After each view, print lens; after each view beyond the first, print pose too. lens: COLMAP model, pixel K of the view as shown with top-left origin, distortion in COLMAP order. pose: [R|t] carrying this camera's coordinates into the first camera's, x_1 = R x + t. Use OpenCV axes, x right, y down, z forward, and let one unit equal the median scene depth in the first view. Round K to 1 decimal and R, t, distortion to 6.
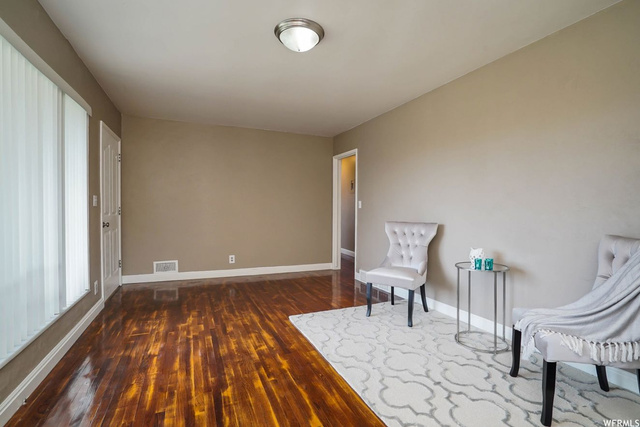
lens RADIAL K [[303.8, 0, 320.0], [0, 303.8, 213.5], [0, 0, 1]] dist [-0.059126, 0.023509]
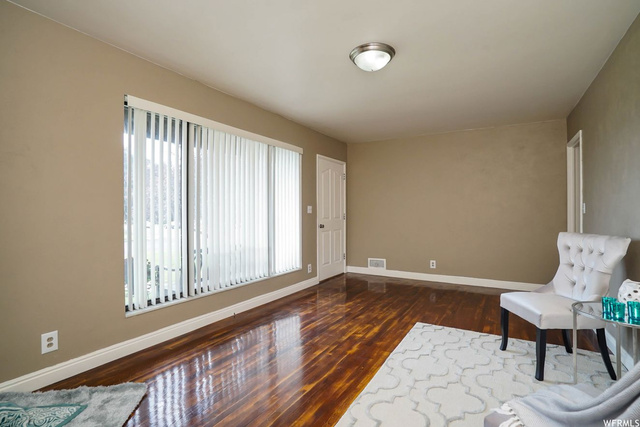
lens RADIAL K [[308.0, 0, 320.0], [0, 308.0, 213.5], [0, 0, 1]] dist [-0.036068, 0.000053]
pose [[0.579126, -0.009830, -0.815179, 0.589298], [-0.006586, 0.999838, -0.016736, 0.001250], [0.815212, 0.015061, 0.578967, 0.166345]]
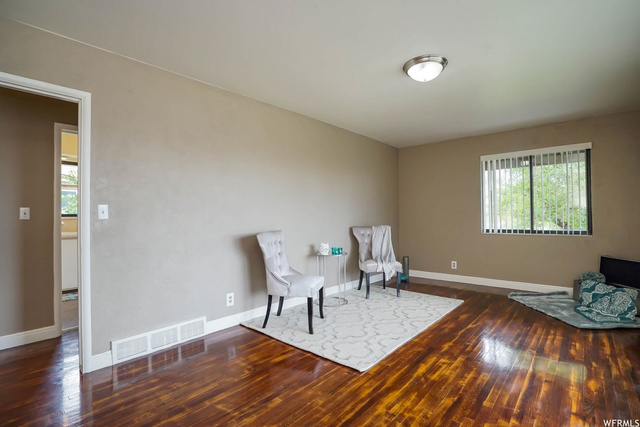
lens RADIAL K [[303.8, 0, 320.0], [0, 303.8, 213.5], [0, 0, 1]] dist [-0.059126, 0.023509]
pose [[-0.417274, 0.010018, 0.908725, -0.773562], [0.024611, 0.999697, 0.000280, -0.031848], [-0.908447, 0.022481, -0.417394, 1.510752]]
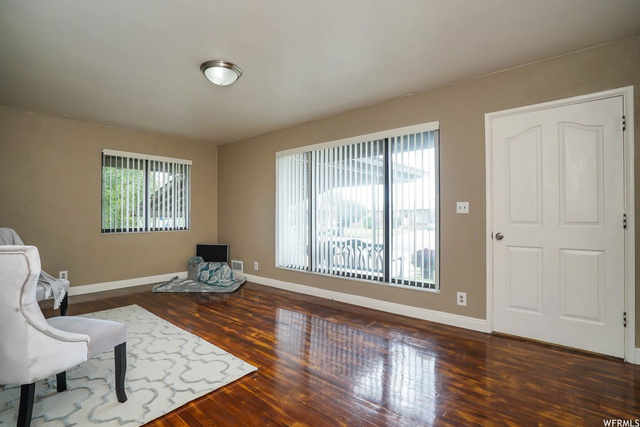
lens RADIAL K [[303.8, 0, 320.0], [0, 303.8, 213.5], [0, 0, 1]] dist [-0.059126, 0.023509]
pose [[-0.894280, -0.009037, -0.447417, 0.090638], [-0.013817, 0.999877, 0.007423, -0.029488], [0.447295, 0.012820, -0.894294, 1.854817]]
